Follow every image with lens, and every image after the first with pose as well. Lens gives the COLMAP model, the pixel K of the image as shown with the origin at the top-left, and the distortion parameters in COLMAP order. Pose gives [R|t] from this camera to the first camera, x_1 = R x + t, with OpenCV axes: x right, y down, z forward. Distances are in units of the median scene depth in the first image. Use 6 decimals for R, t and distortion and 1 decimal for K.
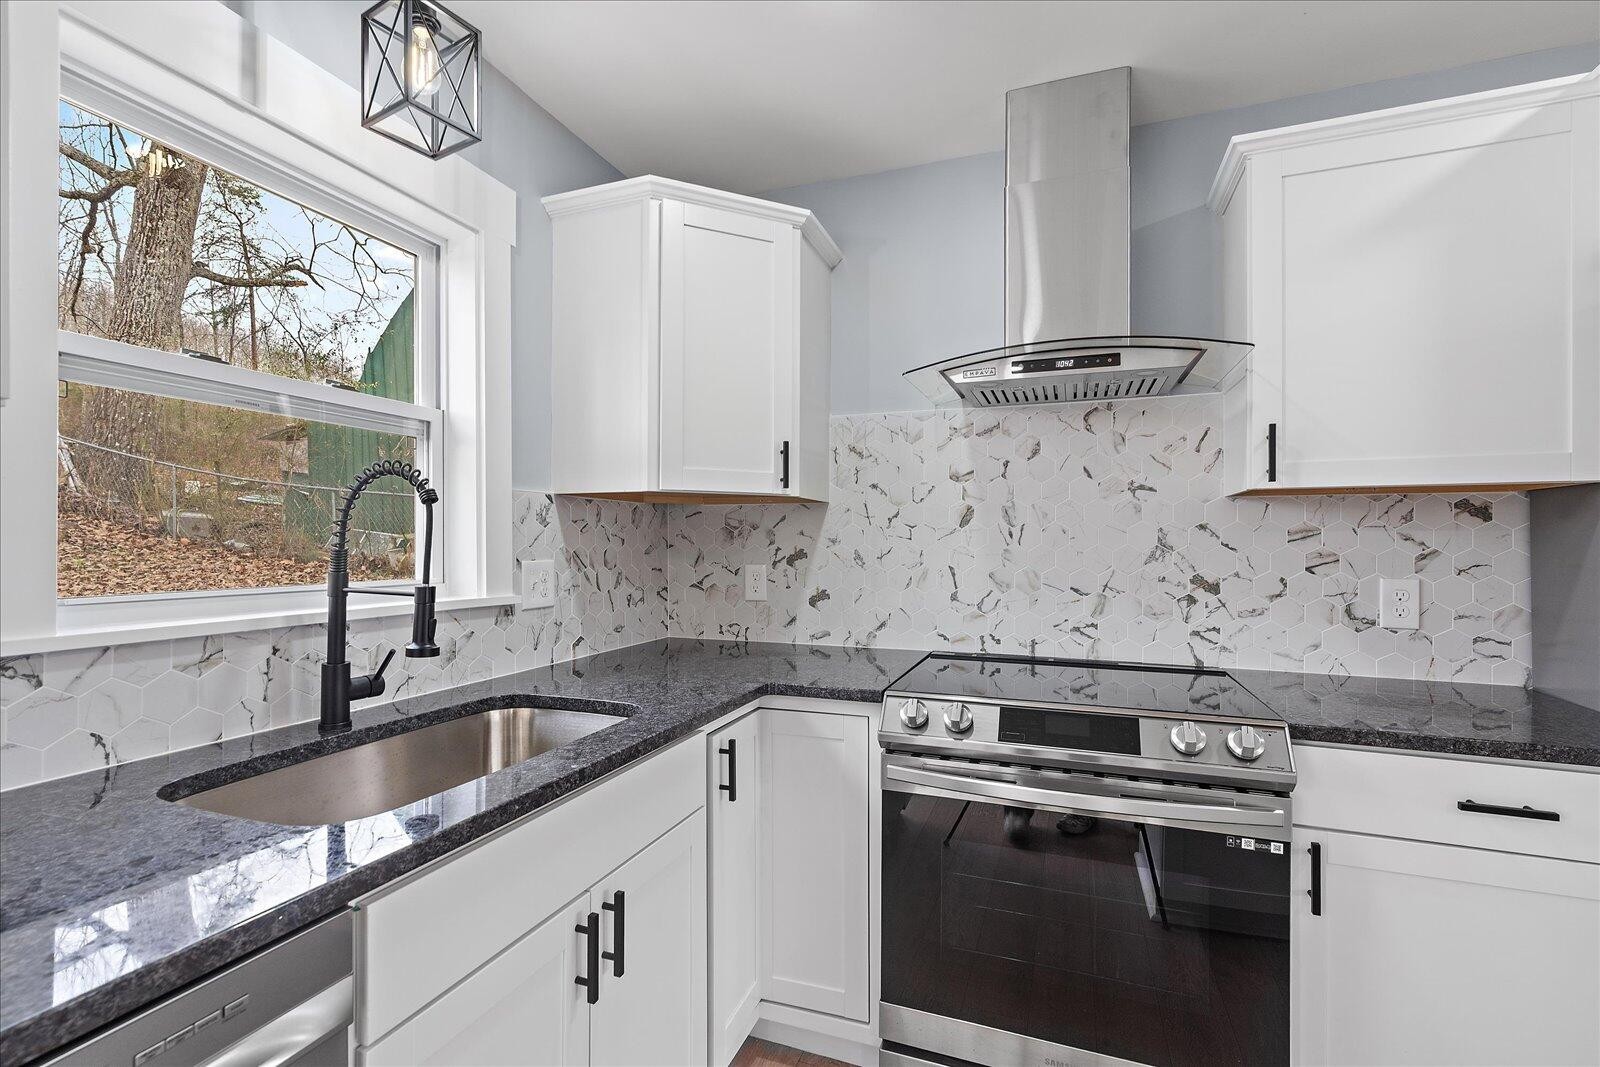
lens RADIAL K [[723.3, 0, 782.8], [0, 723.3, 540.3], [0, 0, 1]] dist [-0.002161, -0.000029]
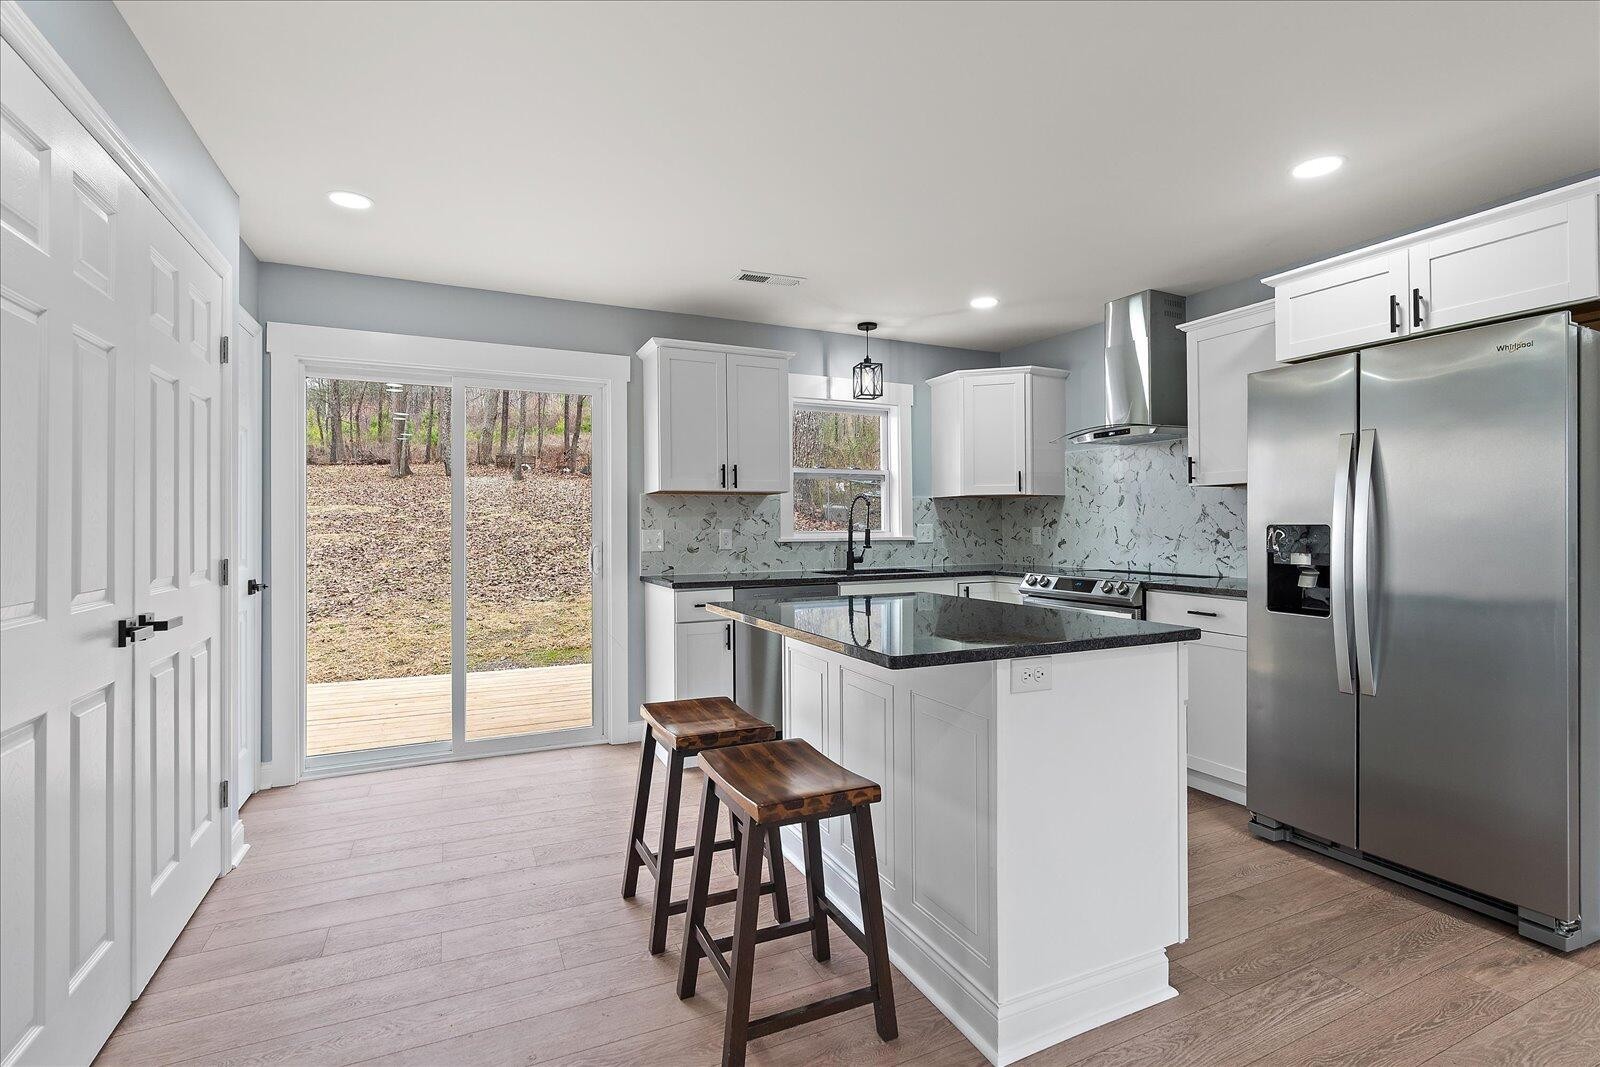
lens RADIAL K [[731.2, 0, 800.0], [0, 731.2, 533.5], [0, 0, 1]] dist [0.000956, 0.000184]
pose [[0.733820, -0.001169, -0.679343, 0.987802], [0.011232, 0.999883, 0.010412, 0.025945], [0.679252, -0.015271, 0.733747, -1.082346]]
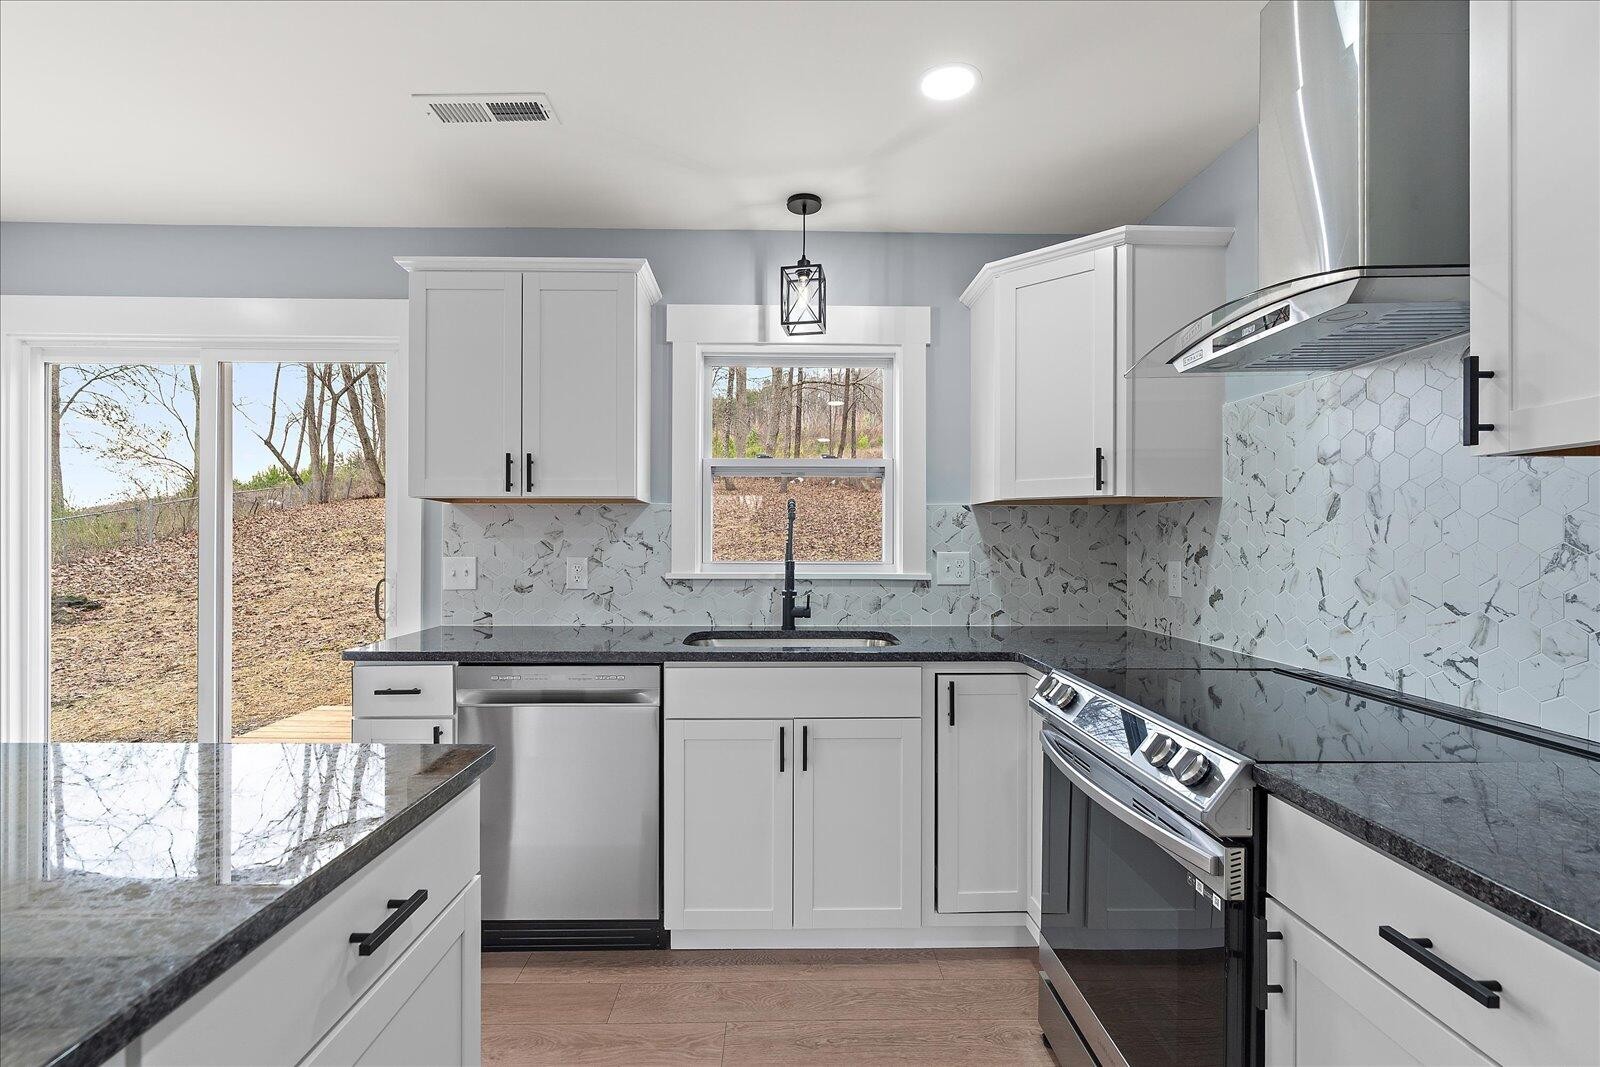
lens RADIAL K [[718.5, 0, 793.1], [0, 718.5, 545.6], [0, 0, 1]] dist [0.000257, 0.000292]
pose [[0.384027, 0.007865, -0.923288, 0.781530], [0.002343, 0.999952, 0.009492, 0.000882], [0.923319, -0.005809, 0.383990, 0.138458]]
